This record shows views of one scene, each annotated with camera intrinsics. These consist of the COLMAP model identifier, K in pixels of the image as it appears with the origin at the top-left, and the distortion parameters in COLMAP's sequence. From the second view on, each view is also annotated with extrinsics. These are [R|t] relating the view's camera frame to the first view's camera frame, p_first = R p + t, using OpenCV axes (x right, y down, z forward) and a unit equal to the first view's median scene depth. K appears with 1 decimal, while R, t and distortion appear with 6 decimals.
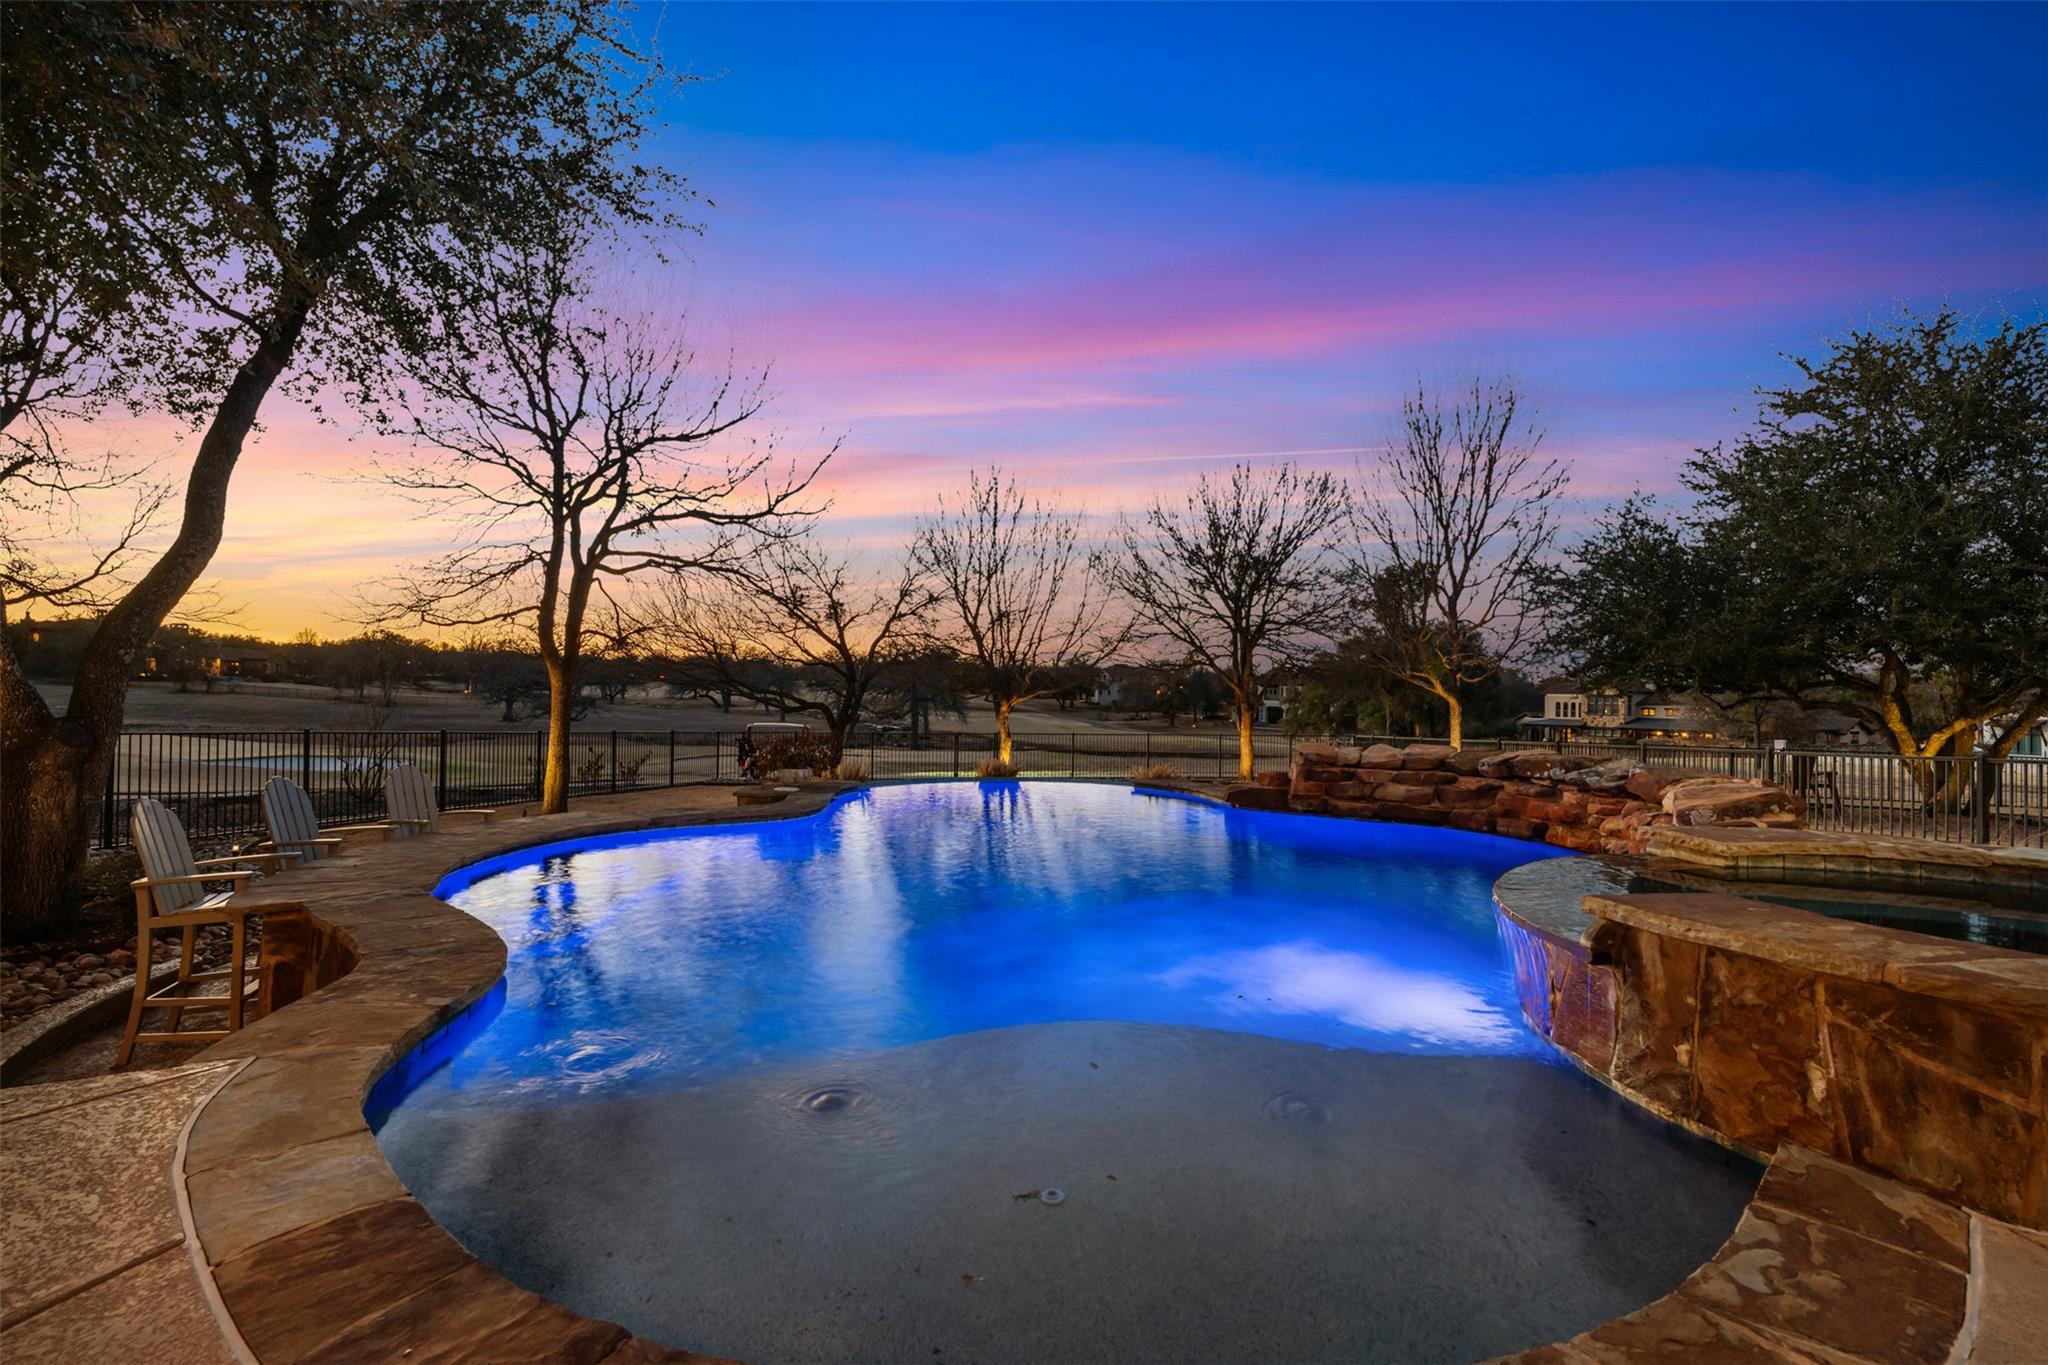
lens RADIAL K [[865.3, 0, 1024.0], [0, 865.3, 682.5], [0, 0, 1]] dist [-0.000184, 0.000296]
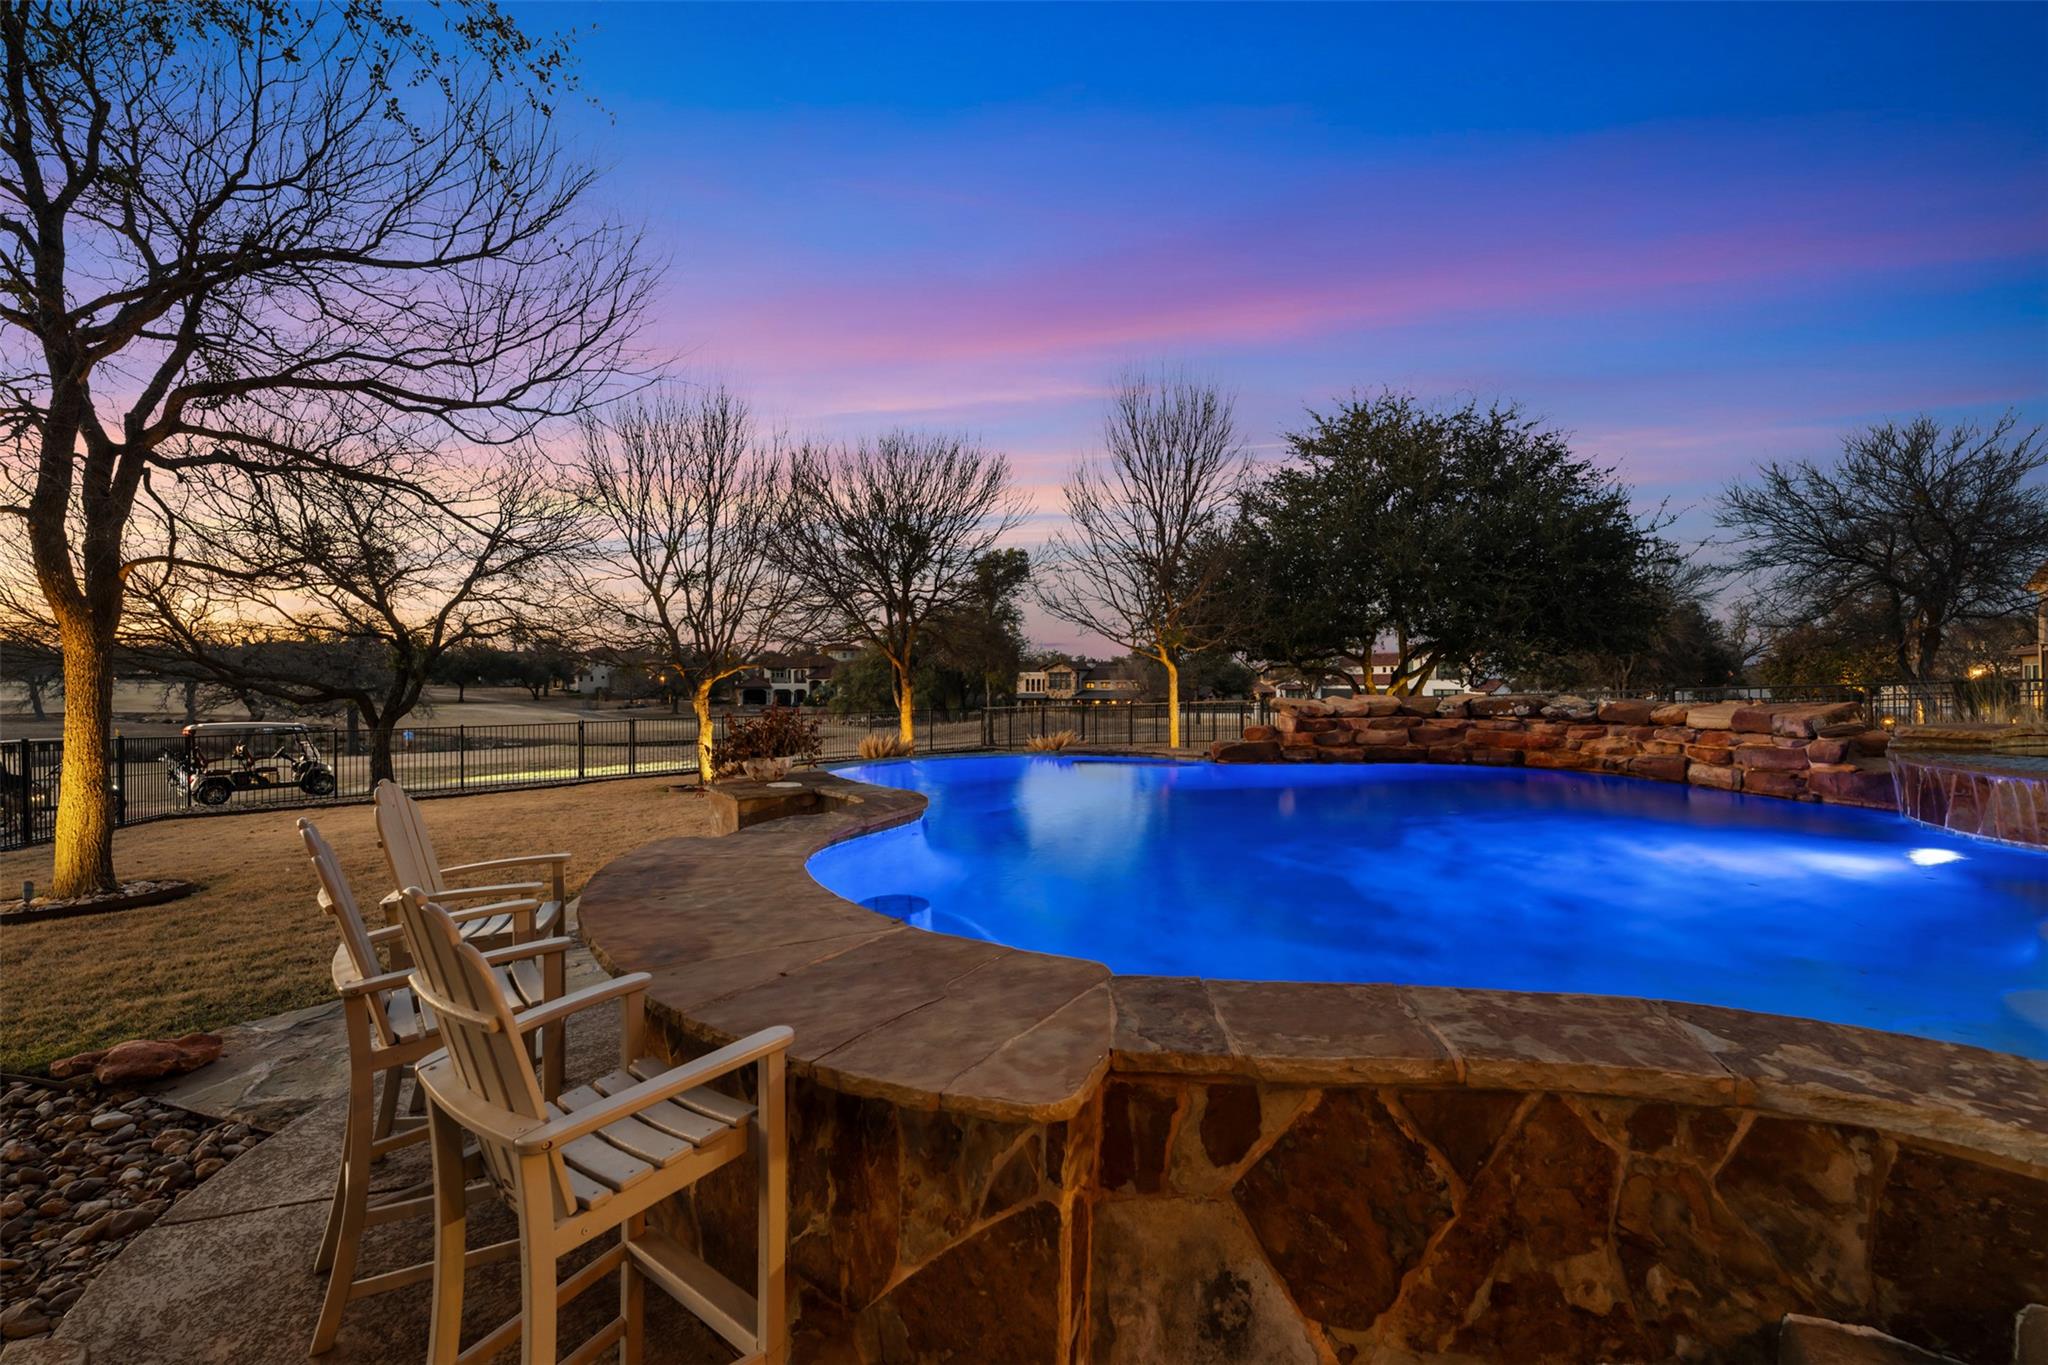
lens RADIAL K [[857.9, 0, 1024.0], [0, 857.9, 682.5], [0, 0, 1]] dist [-0.000880, -0.000108]
pose [[0.828720, -0.020952, 0.559272, -0.287653], [0.010779, 0.999711, 0.021480, 0.013425], [-0.559560, -0.011772, 0.828706, 0.164431]]
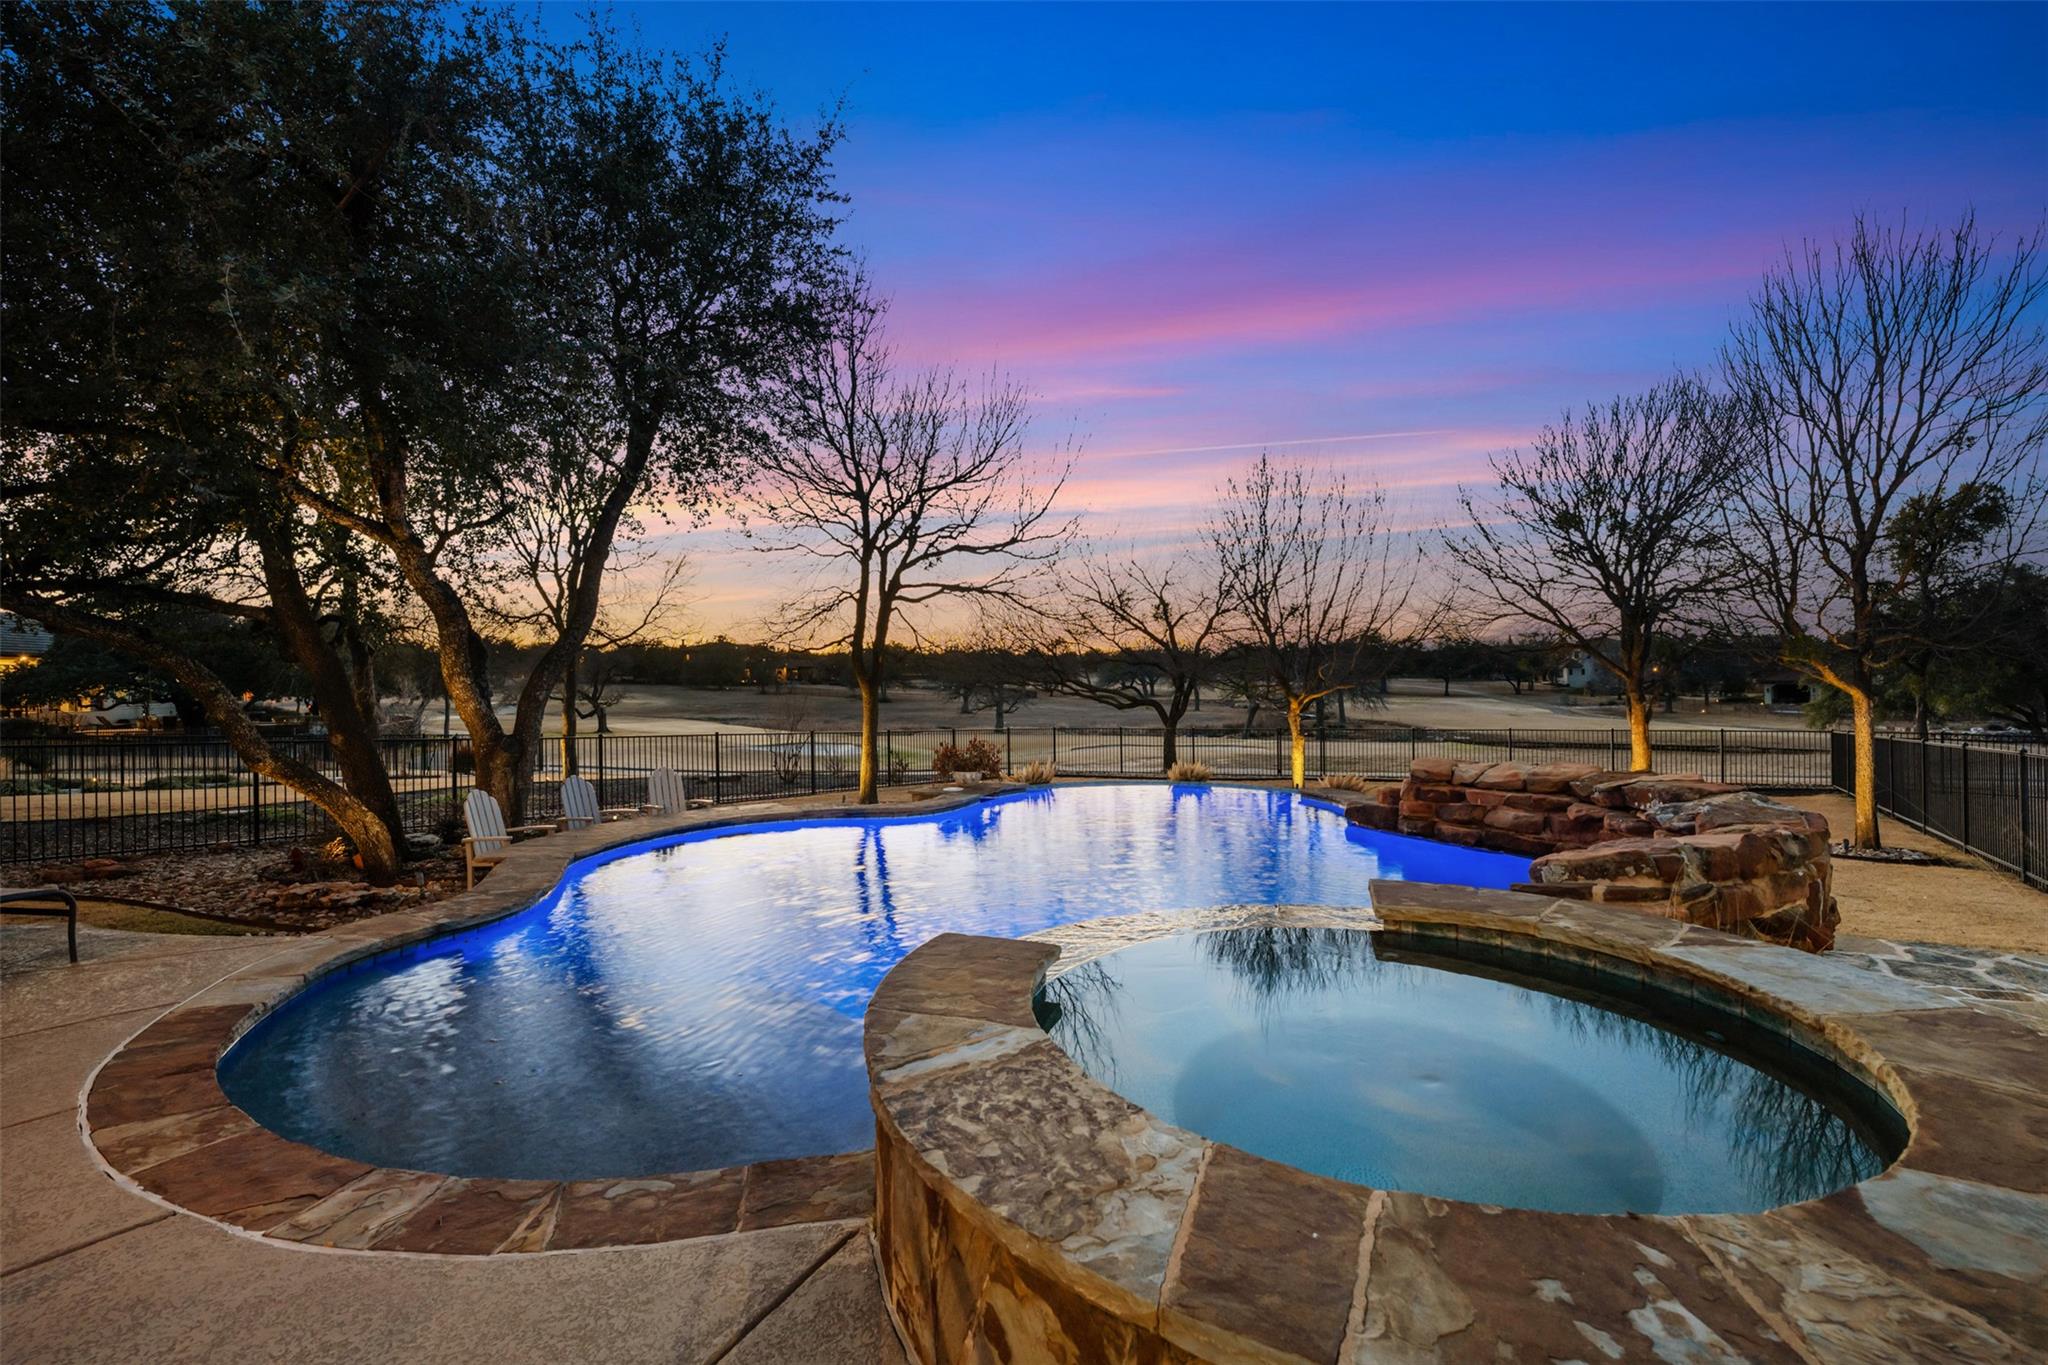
lens RADIAL K [[865.3, 0, 1024.0], [0, 865.3, 682.5], [0, 0, 1]] dist [-0.000184, 0.000296]
pose [[0.879553, -0.025282, -0.475129, 0.209925], [0.032459, 0.999449, 0.006906, -0.015021], [0.474693, -0.021496, 0.879889, 0.006624]]
